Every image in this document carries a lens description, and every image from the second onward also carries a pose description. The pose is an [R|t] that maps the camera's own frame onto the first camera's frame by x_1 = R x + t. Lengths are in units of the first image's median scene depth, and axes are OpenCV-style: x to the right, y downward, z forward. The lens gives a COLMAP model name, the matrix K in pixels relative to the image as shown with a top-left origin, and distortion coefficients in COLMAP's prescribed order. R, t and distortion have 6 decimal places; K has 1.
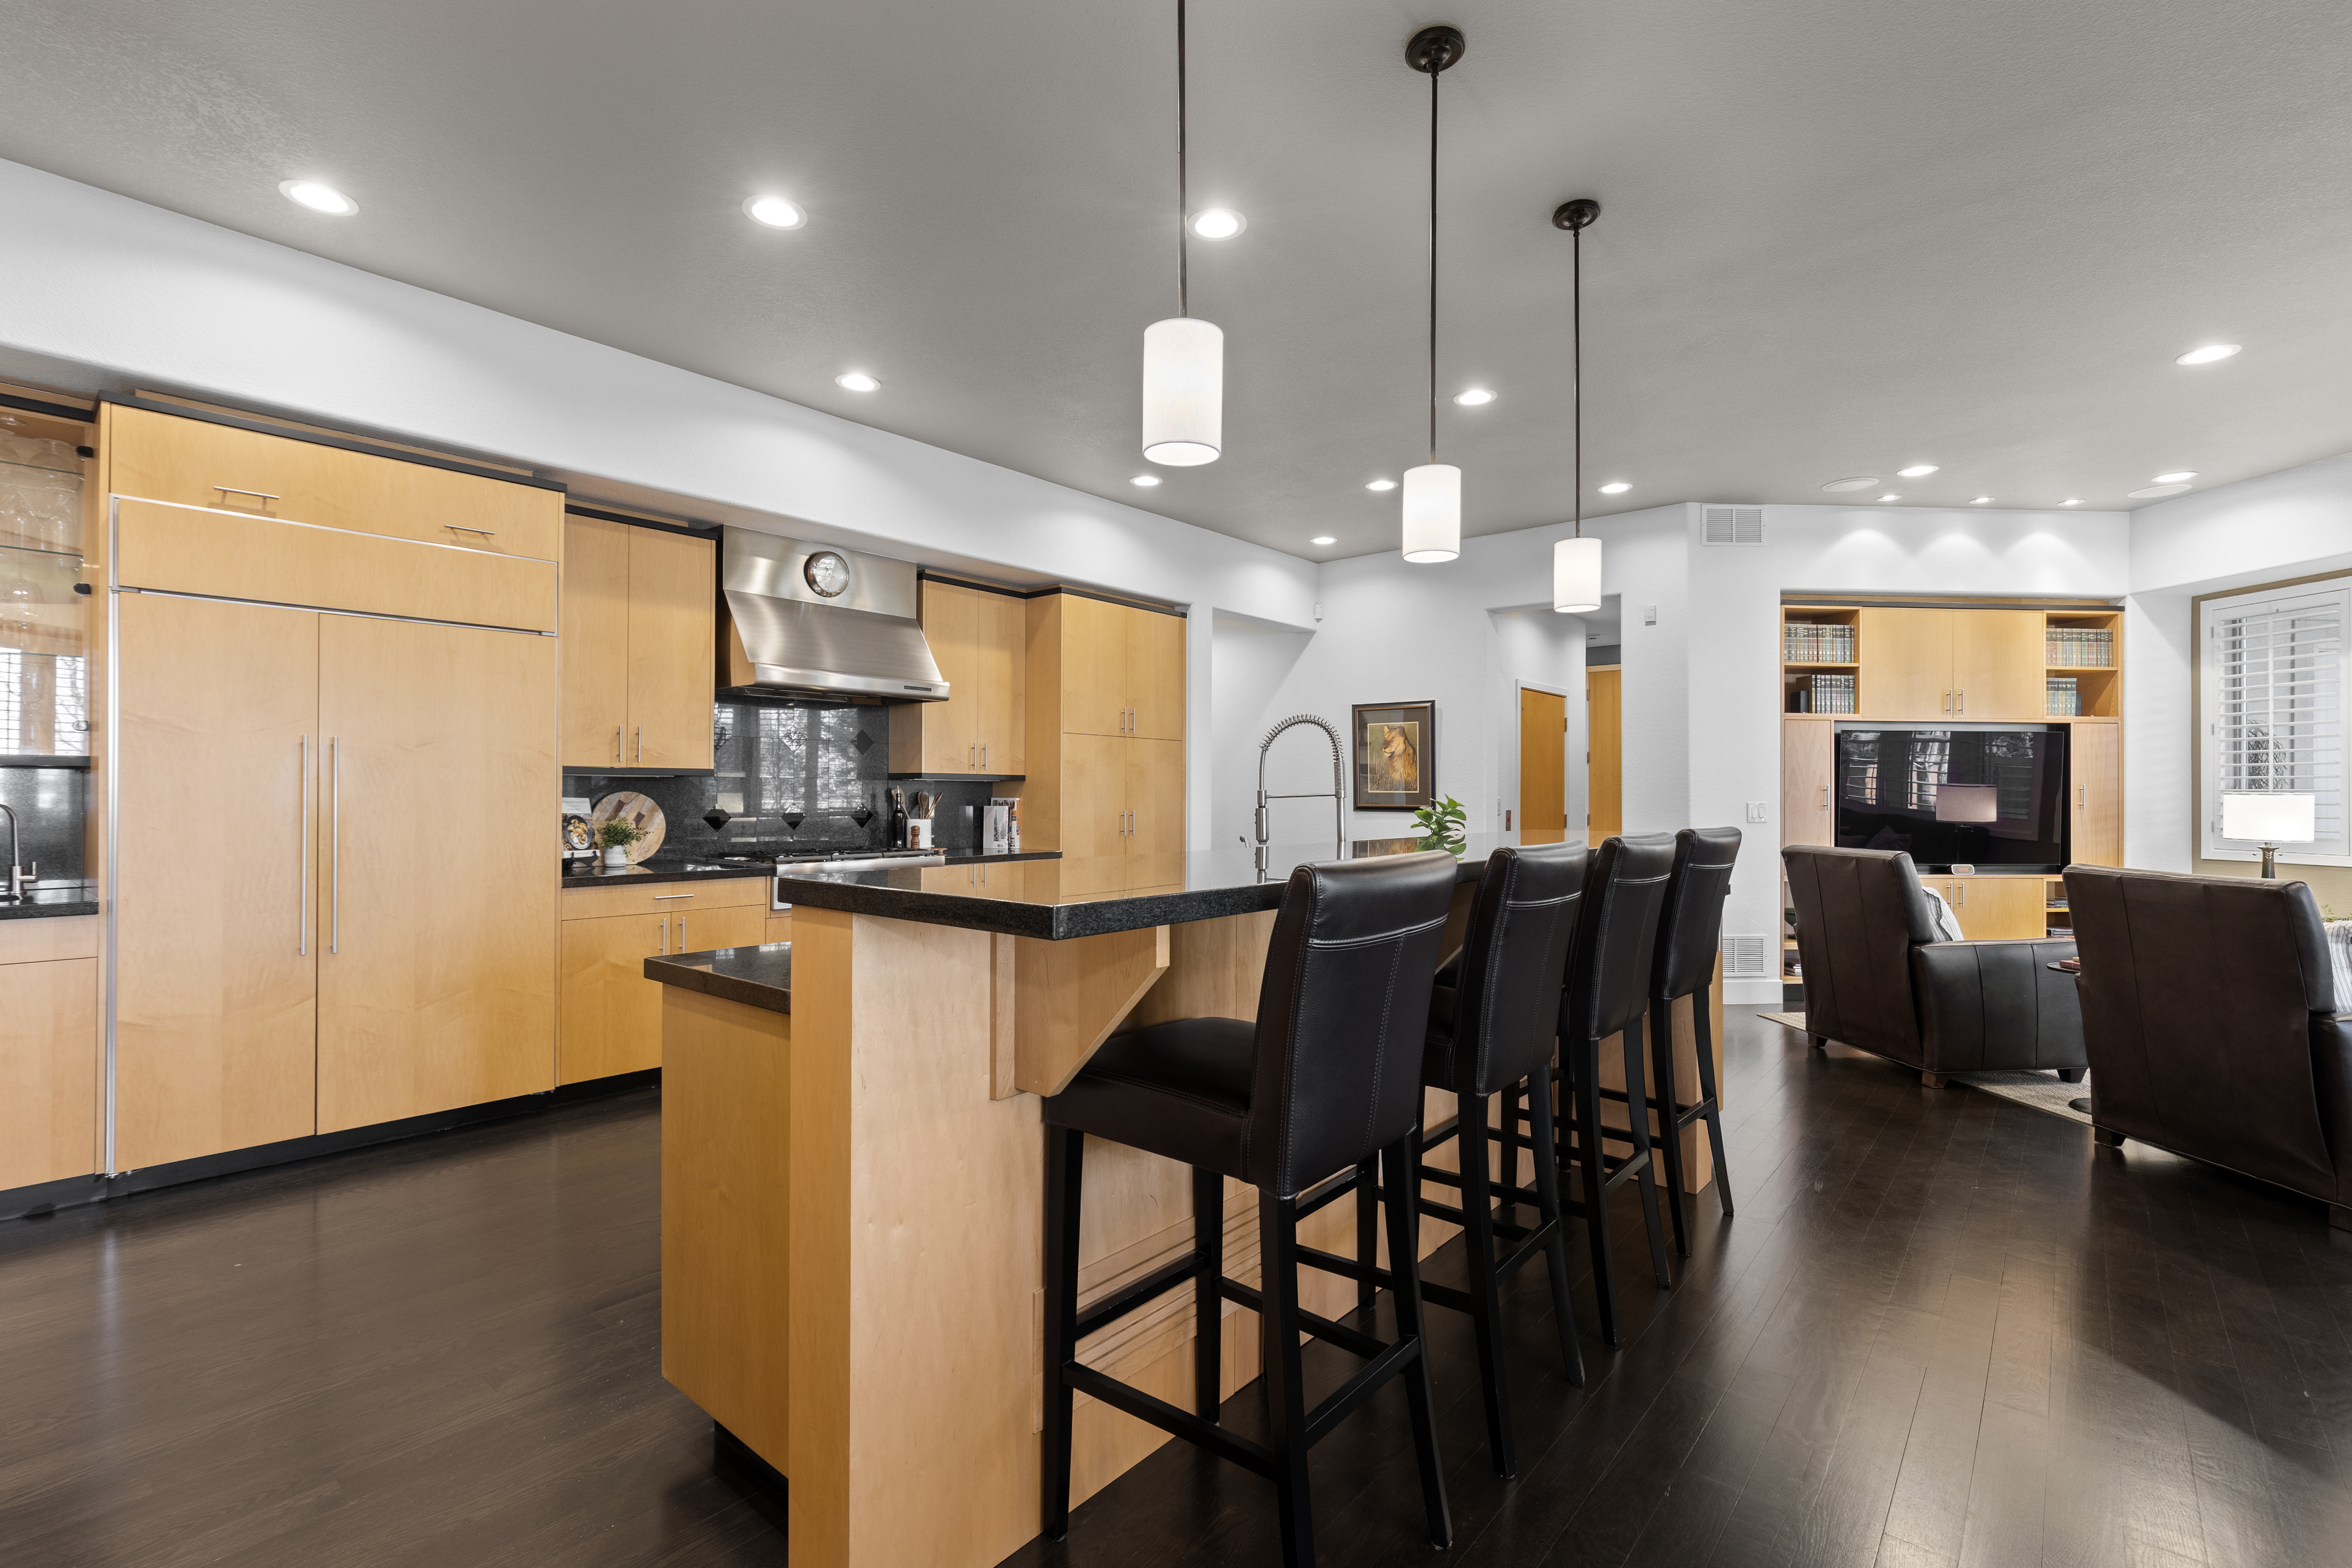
lens RADIAL K [[1054.3, 0, 1172.0], [0, 1054.3, 788.2], [0, 0, 1]] dist [-0.000130, -0.000531]
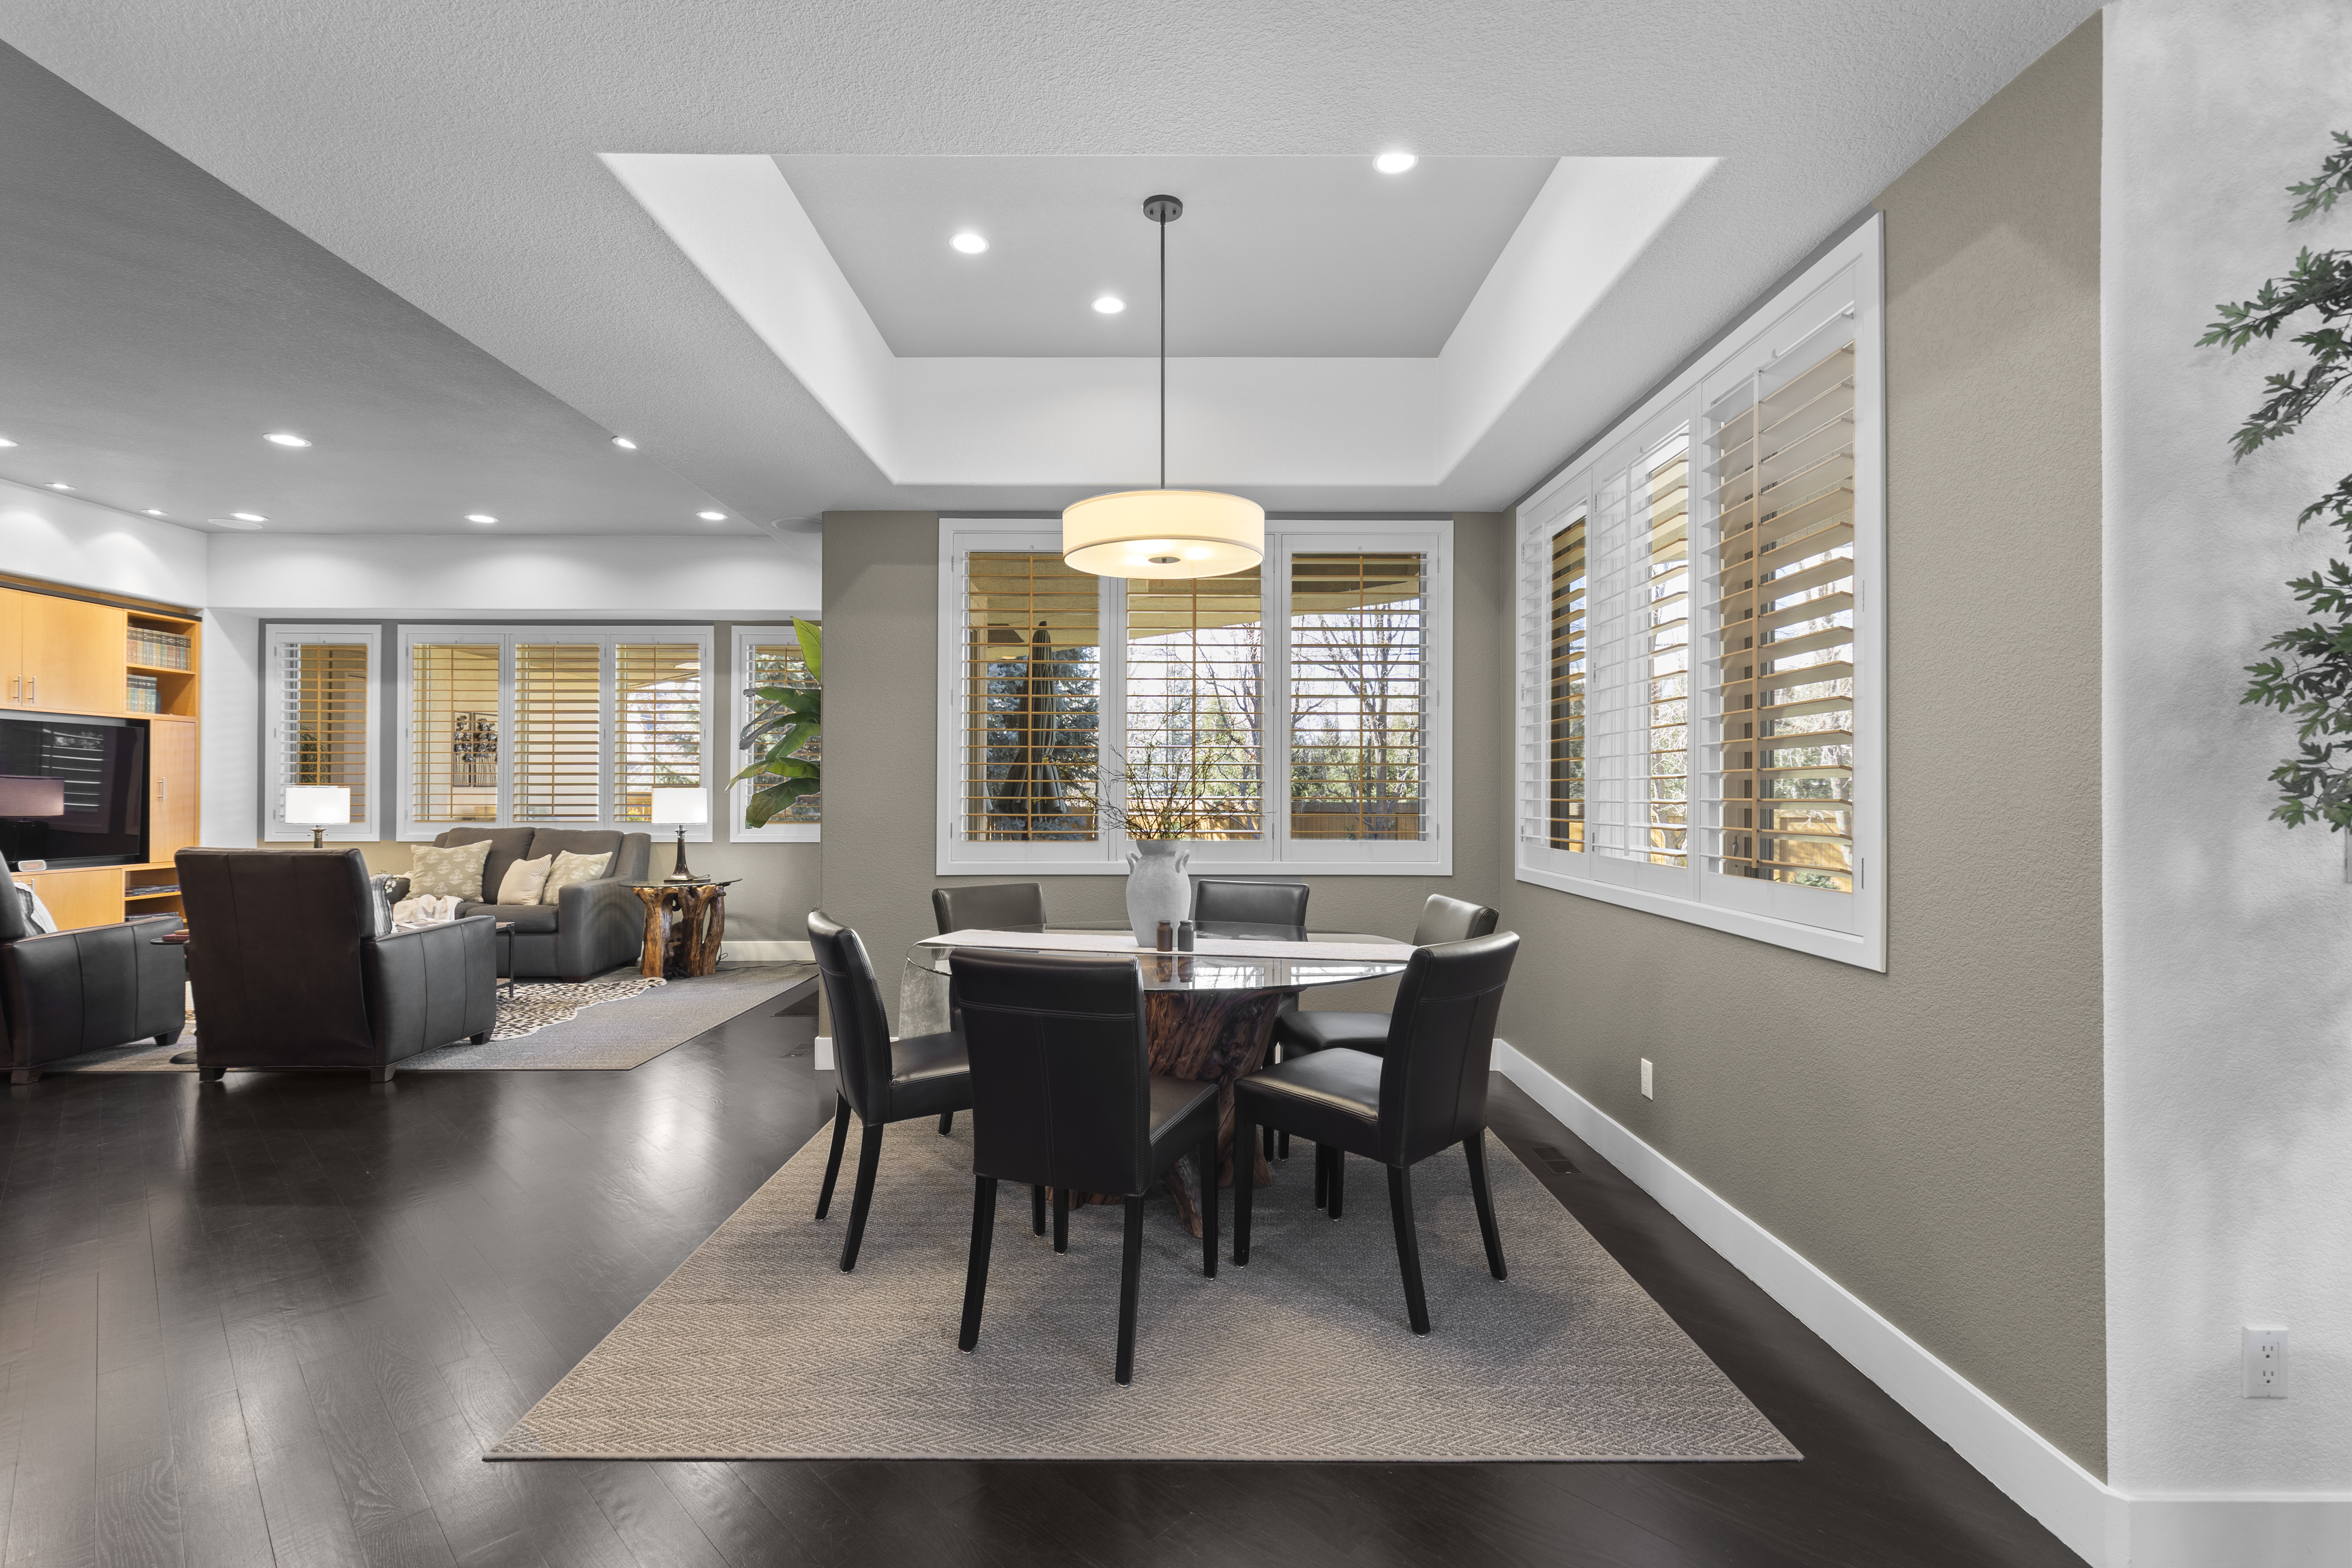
lens RADIAL K [[1054.3, 0, 1172.0], [0, 1054.3, 788.2], [0, 0, 1]] dist [-0.000130, -0.000531]
pose [[0.068766, 0.002045, 0.997631, -0.131305], [-0.008013, 0.999967, -0.001498, 0.000205], [-0.997601, -0.007891, 0.068780, -0.094964]]
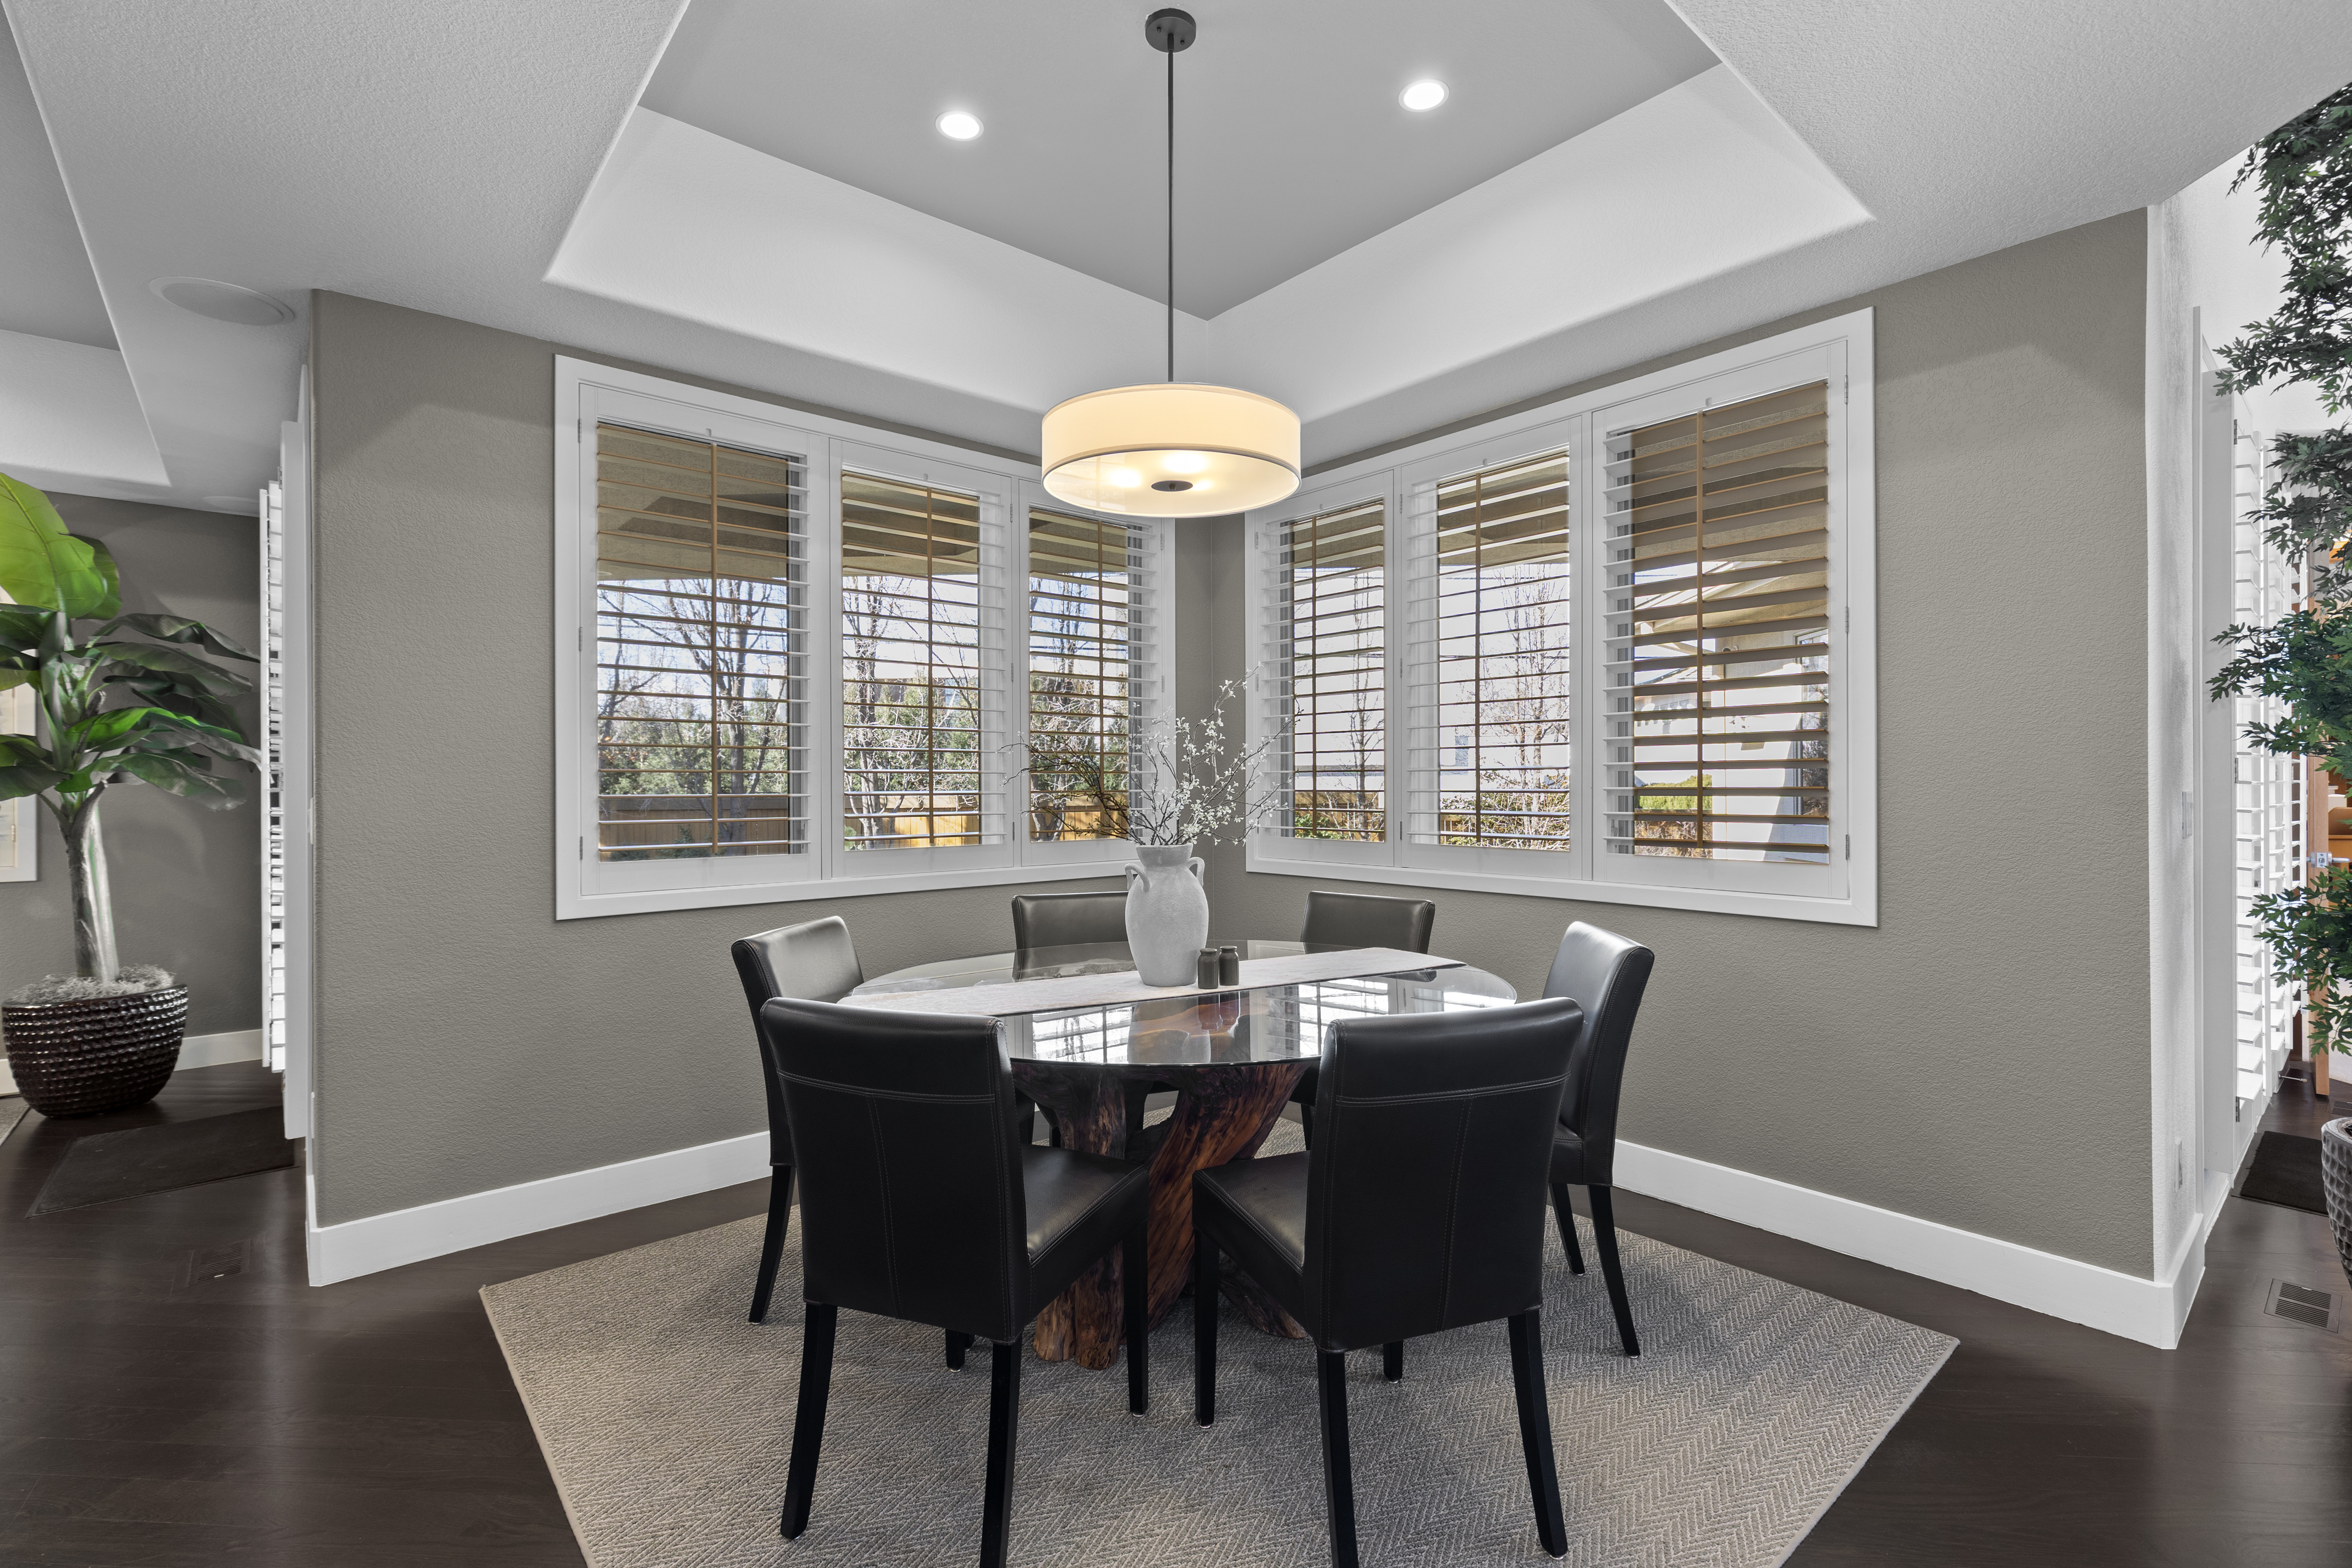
lens RADIAL K [[1063.3, 0, 1176.0], [0, 1063.3, 784.0], [0, 0, 1]] dist [-0.003865, 0.000070]
pose [[-0.591790, 0.001067, 0.806091, 0.048765], [-0.001201, 0.999997, -0.002205, 0.001824], [-0.806091, -0.002273, -0.591787, 0.171370]]
